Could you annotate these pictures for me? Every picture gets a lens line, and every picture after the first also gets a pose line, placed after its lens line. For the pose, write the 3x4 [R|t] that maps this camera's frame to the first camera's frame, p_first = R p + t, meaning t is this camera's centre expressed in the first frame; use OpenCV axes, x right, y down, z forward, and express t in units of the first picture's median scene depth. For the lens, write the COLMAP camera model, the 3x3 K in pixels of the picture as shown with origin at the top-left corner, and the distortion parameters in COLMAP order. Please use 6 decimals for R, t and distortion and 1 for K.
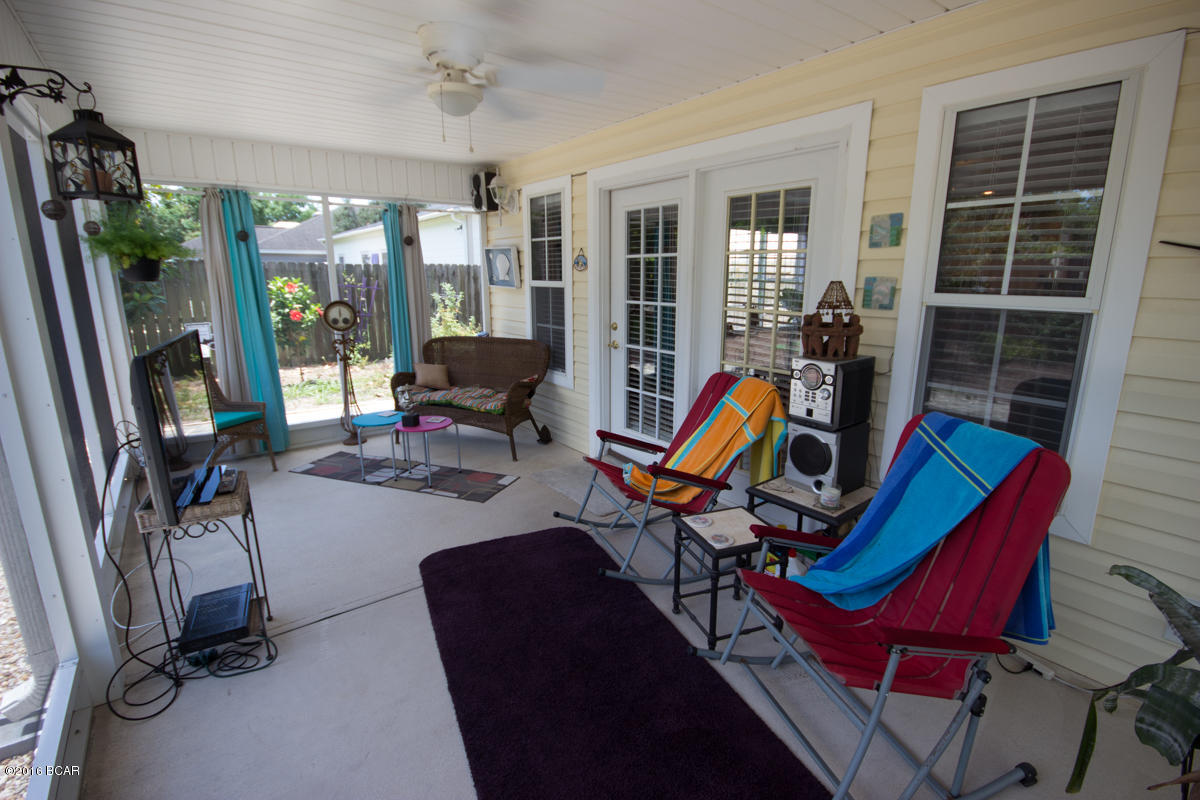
lens RADIAL K [[555.4, 0, 605.2], [0, 555.4, 395.6], [0, 0, 1]] dist [-0.006394, 0.001105]
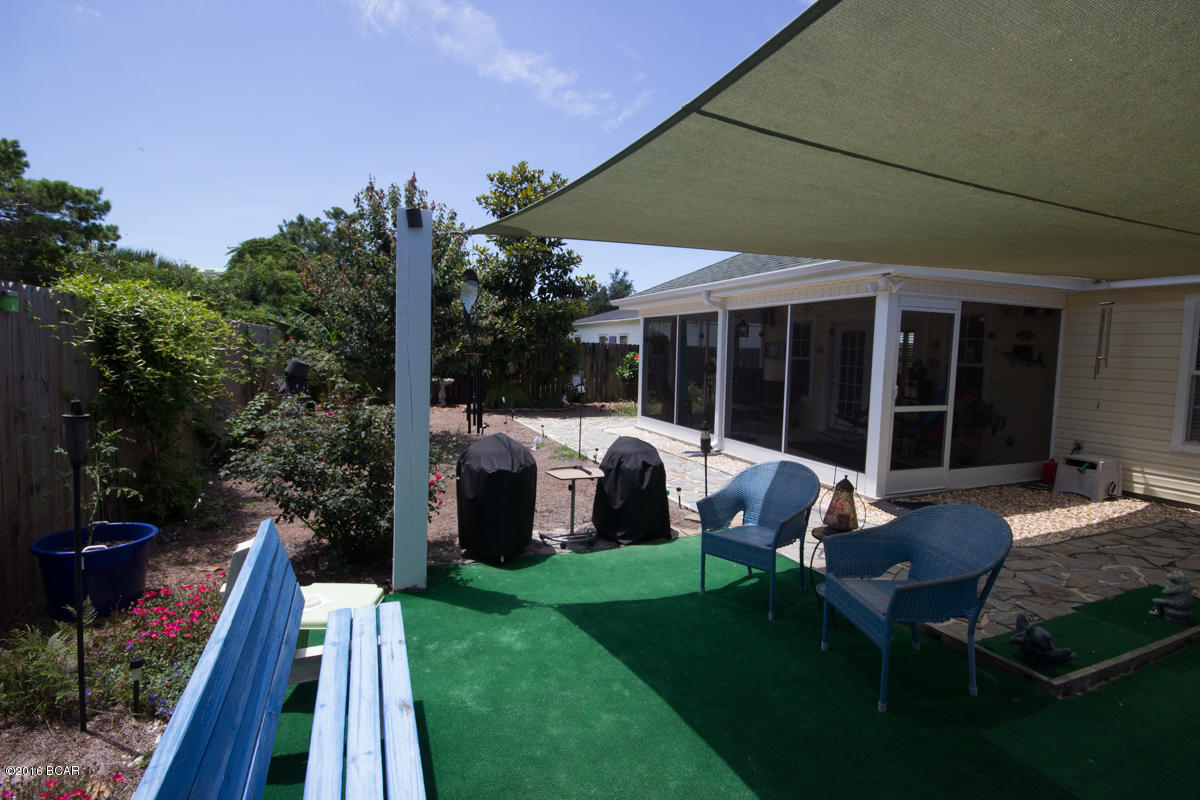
lens RADIAL K [[555.1, 0, 604.3], [0, 555.1, 395.9], [0, 0, 1]] dist [0.010863, -0.009702]
pose [[0.969379, 0.034044, -0.243196, -0.370023], [-0.065904, 0.990079, -0.124096, 0.338425], [0.236559, 0.136324, 0.962006, -1.606600]]
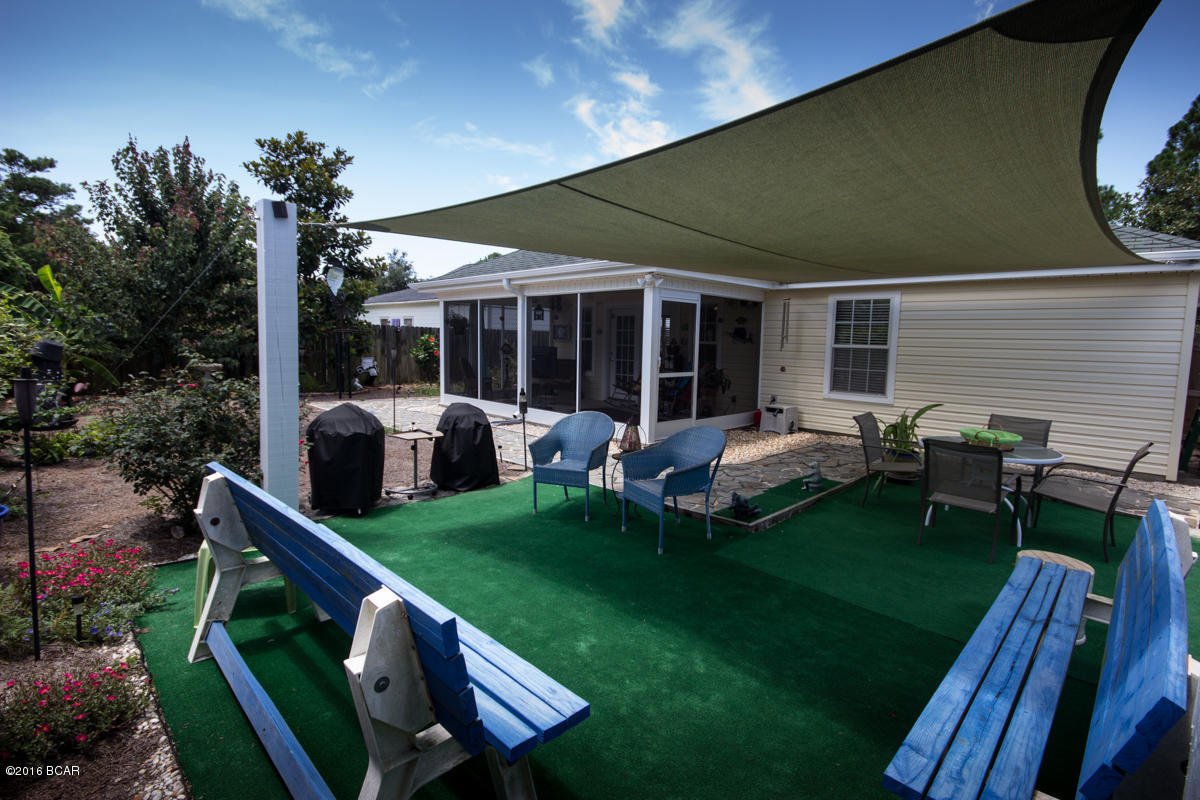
lens RADIAL K [[555.4, 0, 605.2], [0, 555.4, 395.6], [0, 0, 1]] dist [-0.006394, 0.001105]
pose [[0.989395, -0.001525, 0.145244, -0.443912], [0.017143, 0.994182, -0.106341, 0.408165], [-0.144237, 0.107703, 0.983664, -1.857705]]
